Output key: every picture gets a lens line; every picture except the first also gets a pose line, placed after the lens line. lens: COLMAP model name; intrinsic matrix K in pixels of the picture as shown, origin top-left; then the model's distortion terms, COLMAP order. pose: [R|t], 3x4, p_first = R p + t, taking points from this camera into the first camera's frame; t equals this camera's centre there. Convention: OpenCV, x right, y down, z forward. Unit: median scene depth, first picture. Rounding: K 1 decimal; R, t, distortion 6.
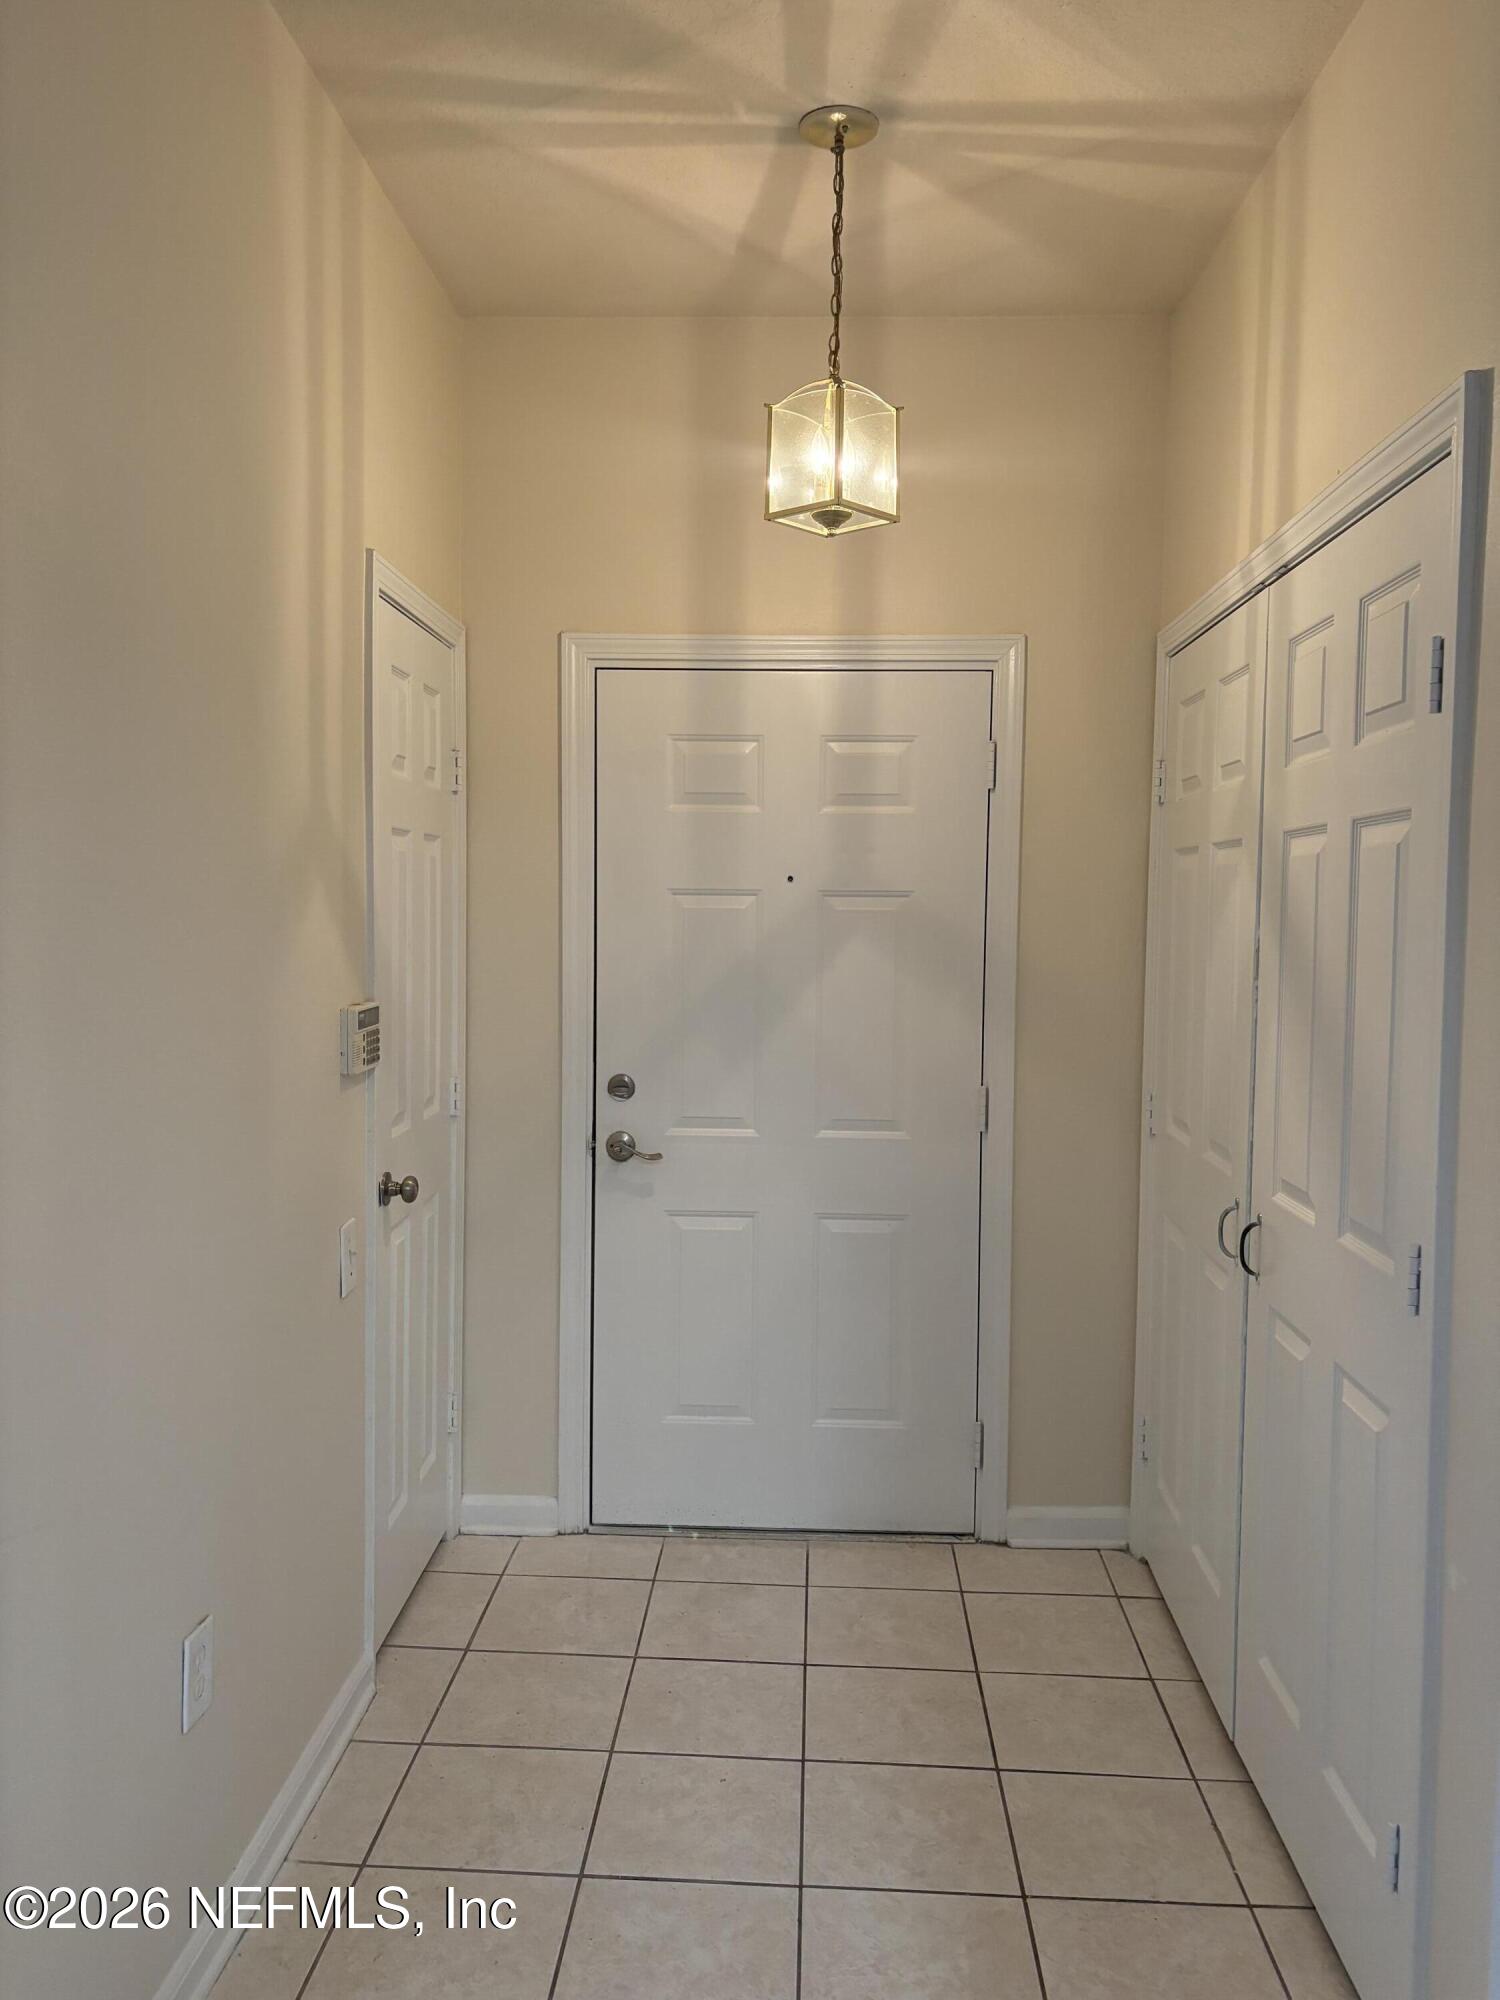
lens RADIAL K [[1504.5, 0, 749.7], [0, 1504.5, 1006.7], [0, 0, 1]] dist [0.020861, -0.002563]
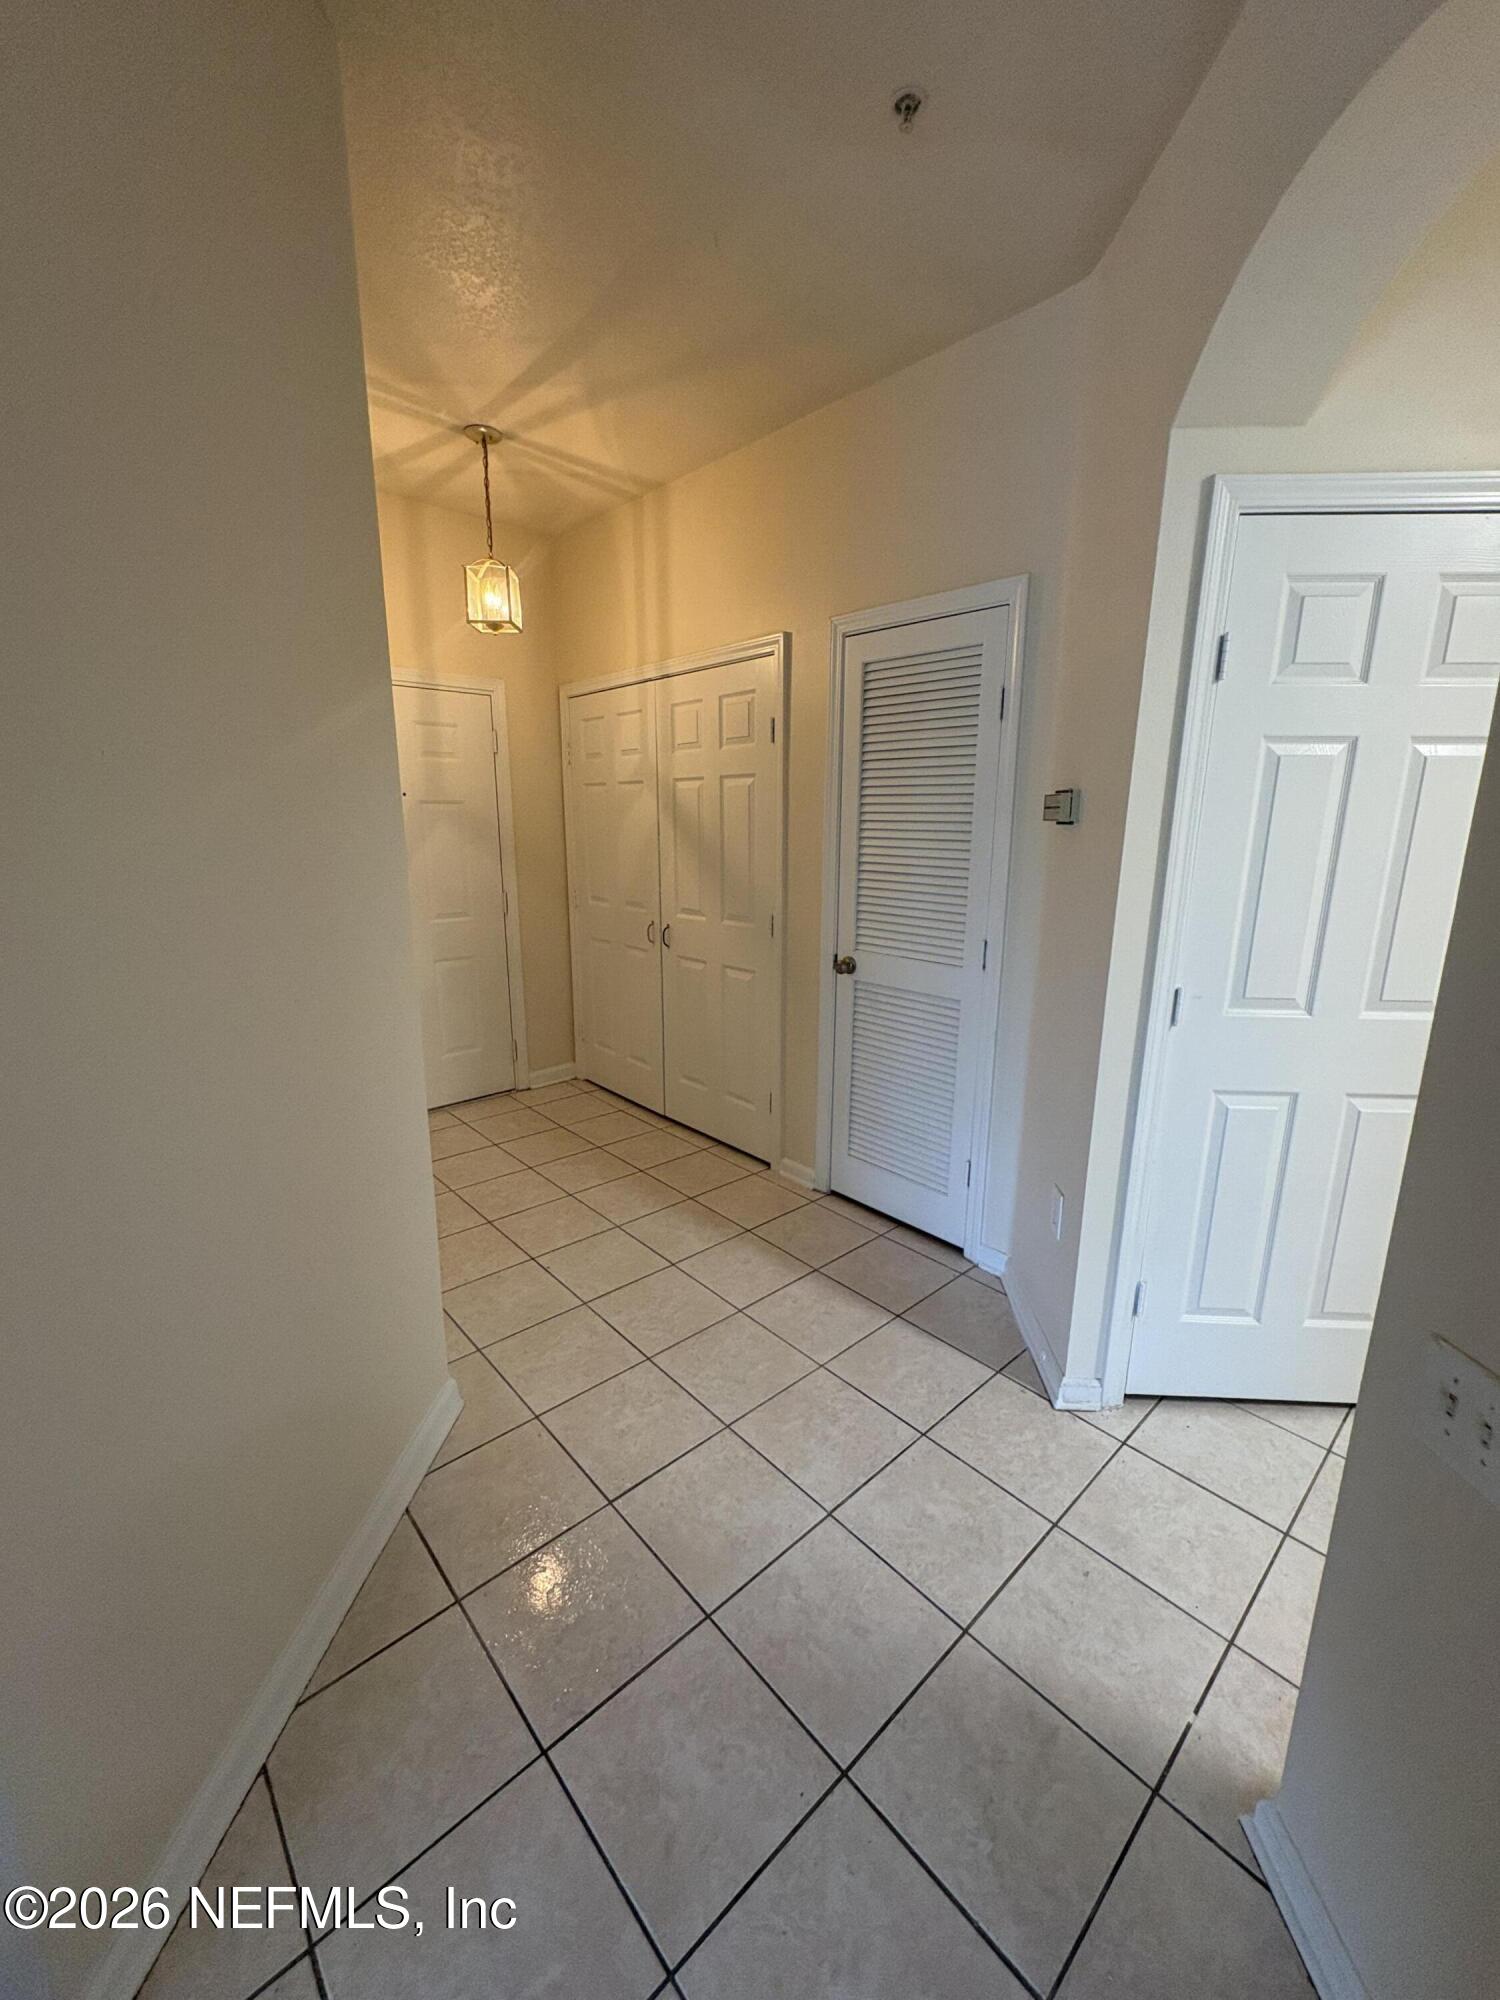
lens RADIAL K [[806.3, 0, 750.3], [0, 806.3, 1002.3], [0, 0, 1]] dist [0.002288, 0.000032]
pose [[0.708558, -0.165101, 0.686067, -0.576465], [0.050743, 0.981648, 0.183826, 0.017060], [-0.703826, -0.095438, 0.703932, -0.143259]]
